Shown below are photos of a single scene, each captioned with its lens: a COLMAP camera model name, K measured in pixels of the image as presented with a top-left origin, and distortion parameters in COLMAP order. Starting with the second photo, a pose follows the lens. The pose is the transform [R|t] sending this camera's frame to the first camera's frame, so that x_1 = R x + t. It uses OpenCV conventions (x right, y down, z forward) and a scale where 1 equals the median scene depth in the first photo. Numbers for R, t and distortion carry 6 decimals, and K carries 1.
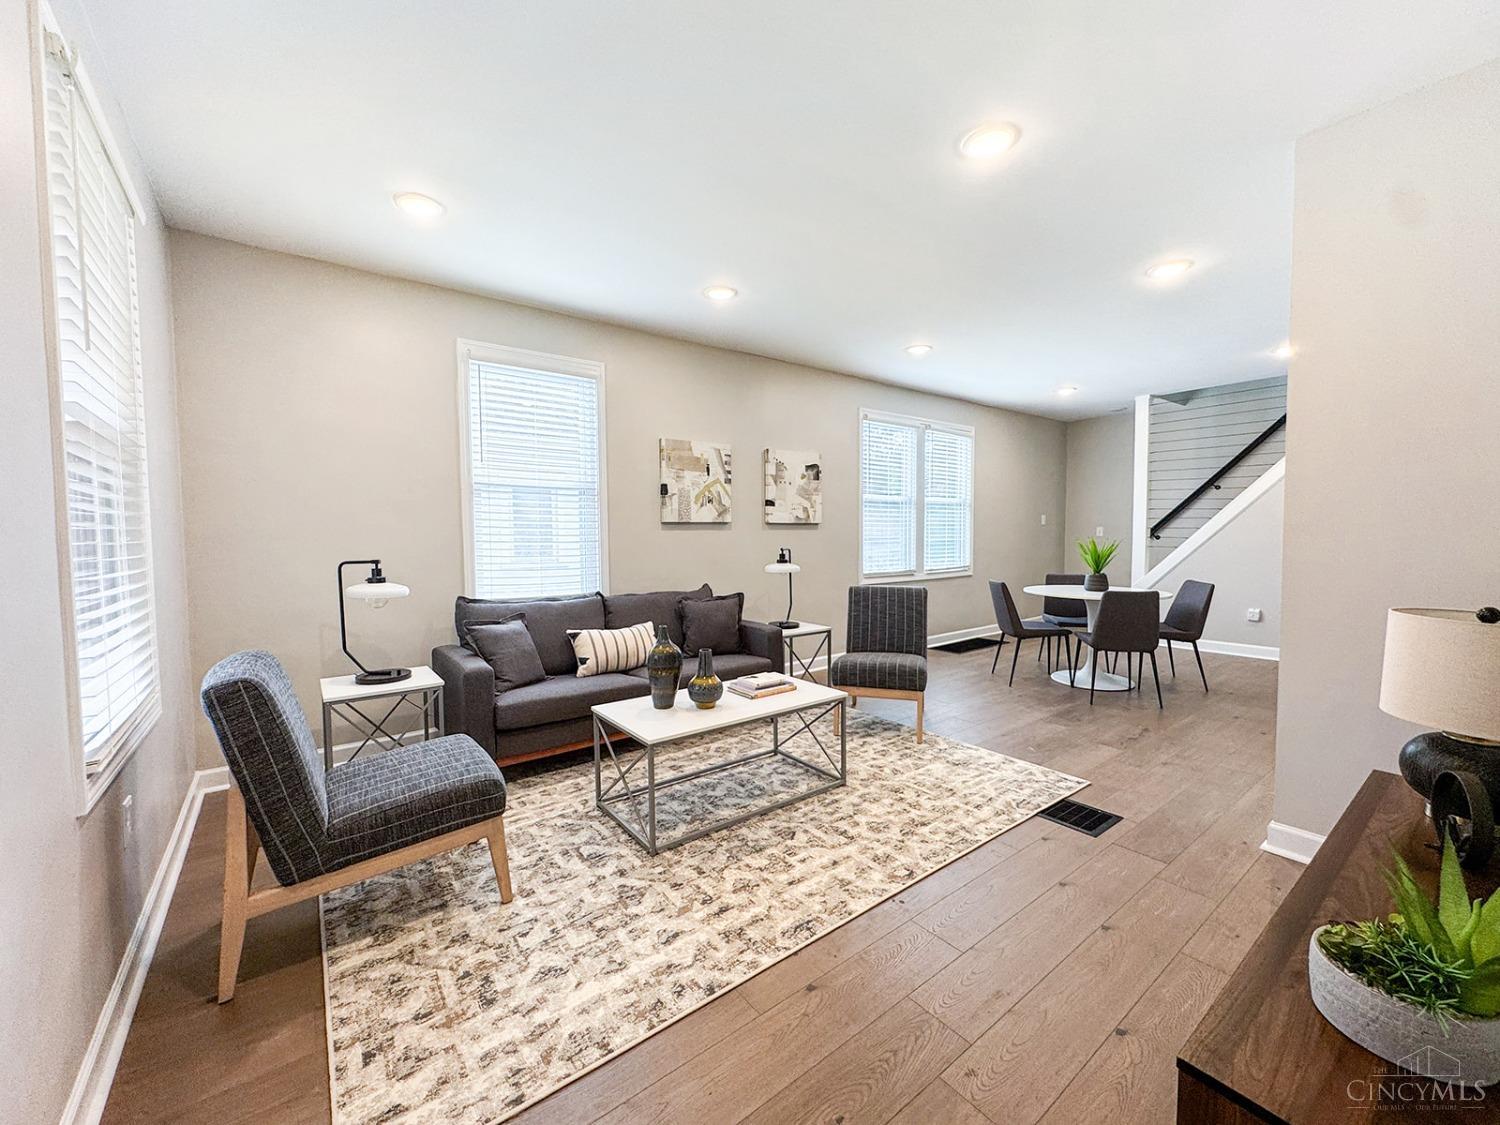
lens RADIAL K [[593.5, 0, 750.0], [0, 593.5, 562.5], [0, 0, 1]] dist [-0.001939, -0.000660]
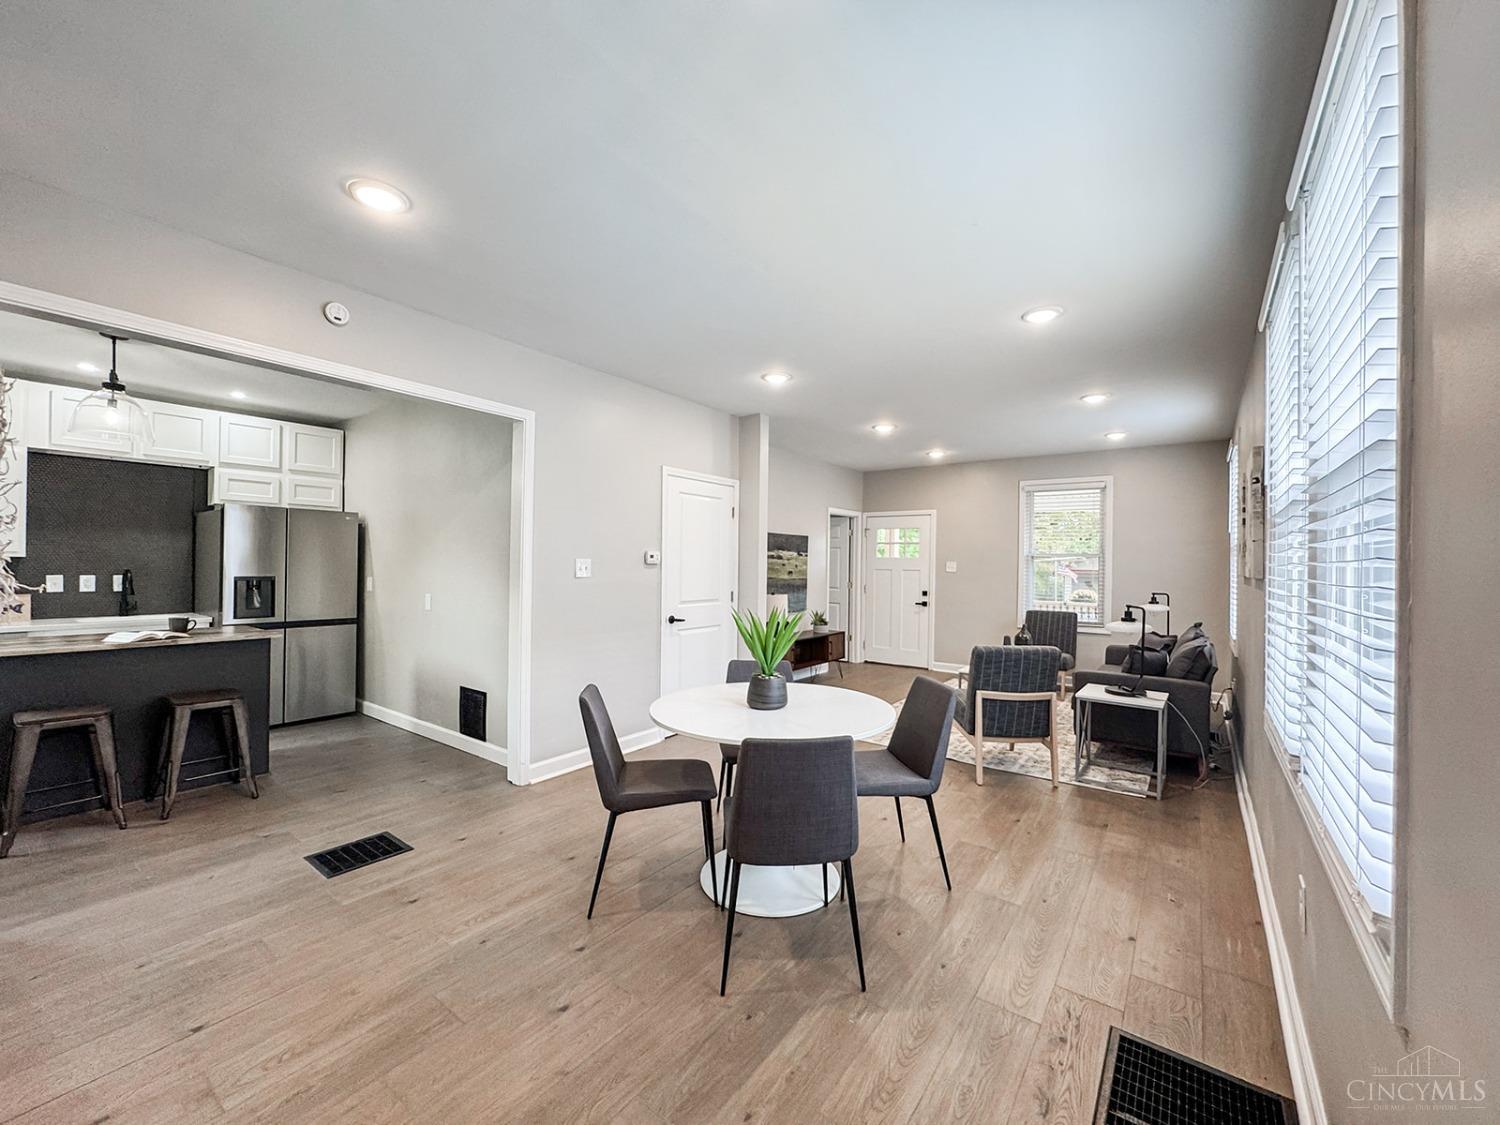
lens RADIAL K [[593.5, 0, 750.0], [0, 593.5, 562.5], [0, 0, 1]] dist [-0.001939, -0.000660]
pose [[-0.961246, -0.006636, -0.275611, 0.842651], [-0.020565, 0.998651, 0.047678, -0.117868], [0.274923, 0.051498, -0.960086, 1.691941]]
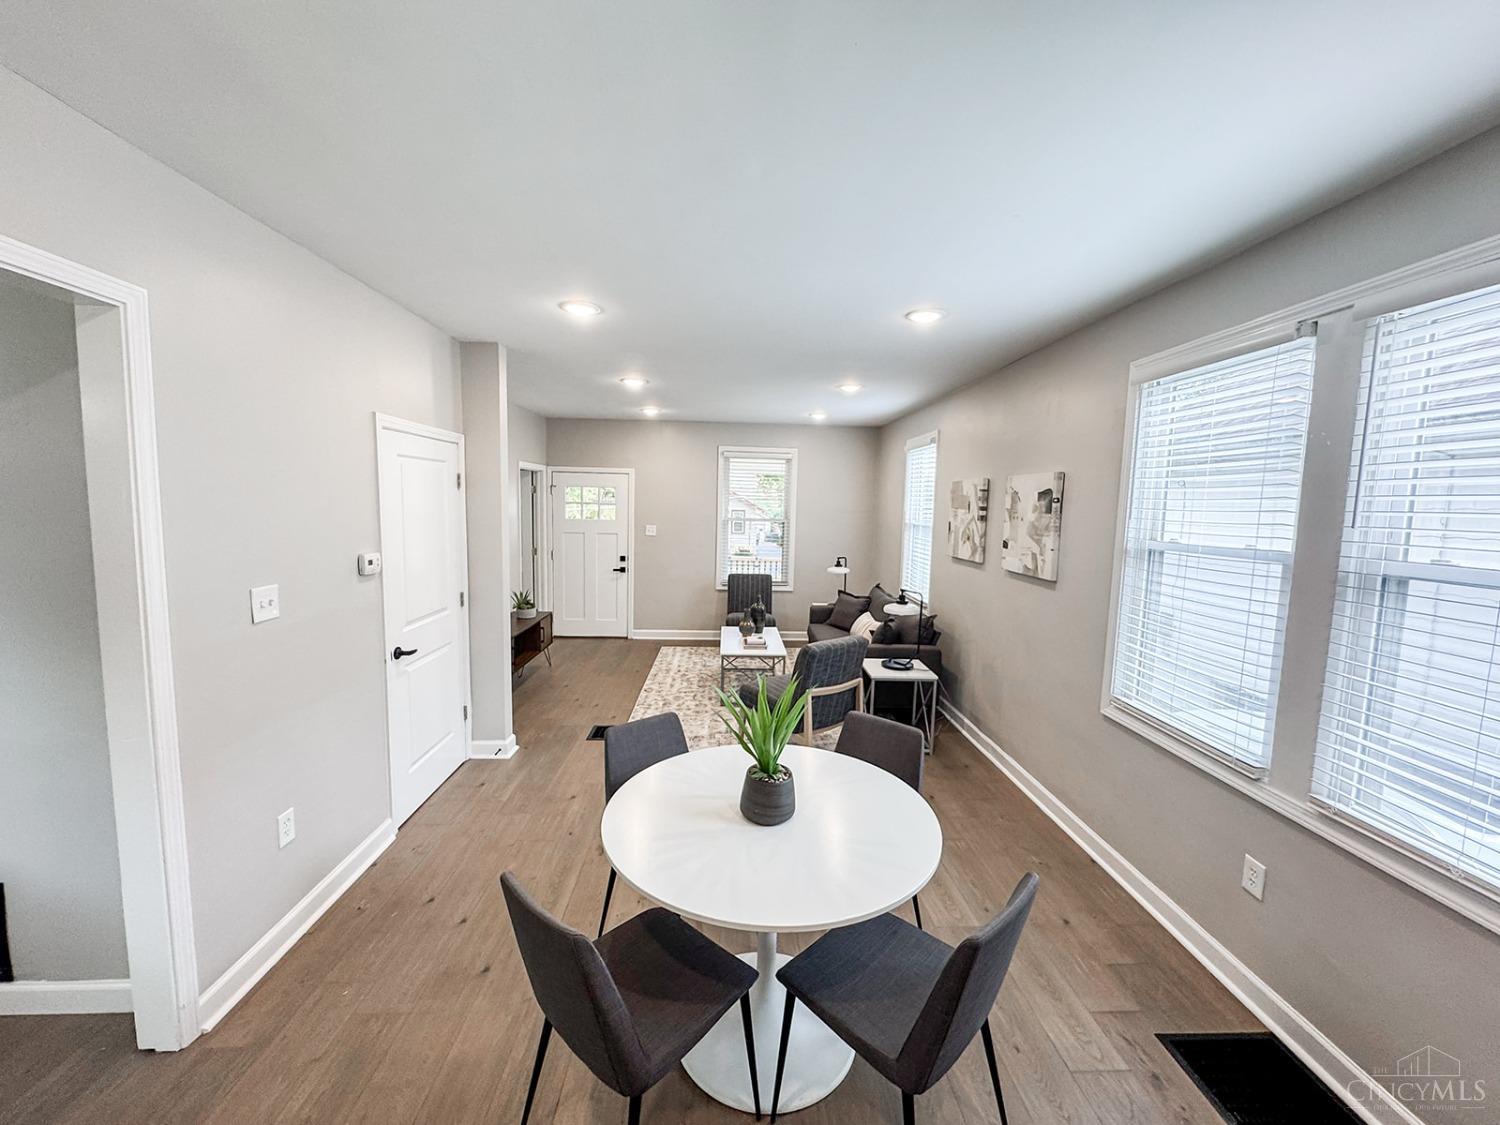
lens RADIAL K [[593.5, 0, 750.0], [0, 593.5, 562.5], [0, 0, 1]] dist [-0.001939, -0.000660]
pose [[-0.570275, 0.074524, -0.818066, 1.011407], [-0.060964, 0.989290, 0.132621, -0.184980], [0.819189, 0.125503, -0.559624, 1.342114]]
